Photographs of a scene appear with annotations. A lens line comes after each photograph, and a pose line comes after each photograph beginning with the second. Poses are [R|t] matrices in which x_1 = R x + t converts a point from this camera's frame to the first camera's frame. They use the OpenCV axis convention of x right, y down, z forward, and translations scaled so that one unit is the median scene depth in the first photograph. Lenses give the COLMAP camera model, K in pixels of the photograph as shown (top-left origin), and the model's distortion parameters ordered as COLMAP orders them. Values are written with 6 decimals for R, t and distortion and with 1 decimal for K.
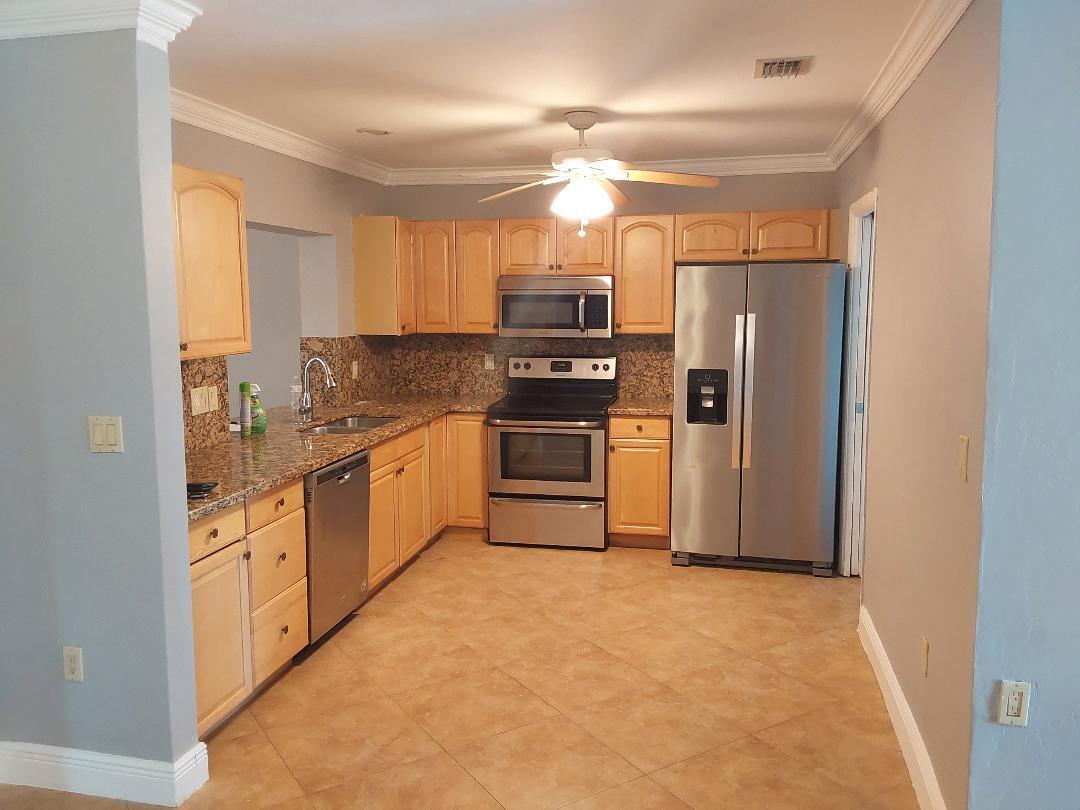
lens RADIAL K [[892.9, 0, 539.5], [0, 892.9, 399.5], [0, 0, 1]] dist [0.033989, -0.009804]
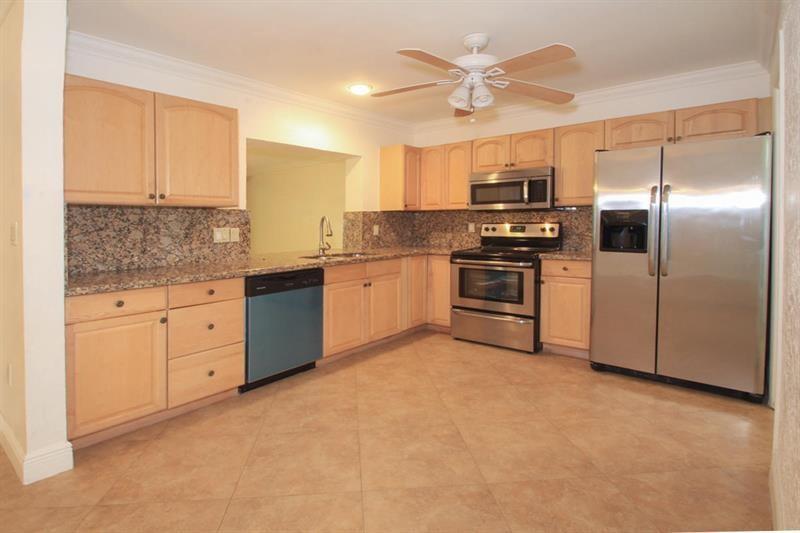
lens RADIAL K [[387.4, 0, 336.7], [0, 387.4, 239.0], [0, 0, 1]] dist [-0.001362, -0.004293]
pose [[0.831067, -0.007629, -0.556120, 0.157932], [-0.027202, 0.998152, -0.054344, 0.029065], [0.555506, 0.060291, 0.829324, 0.307205]]
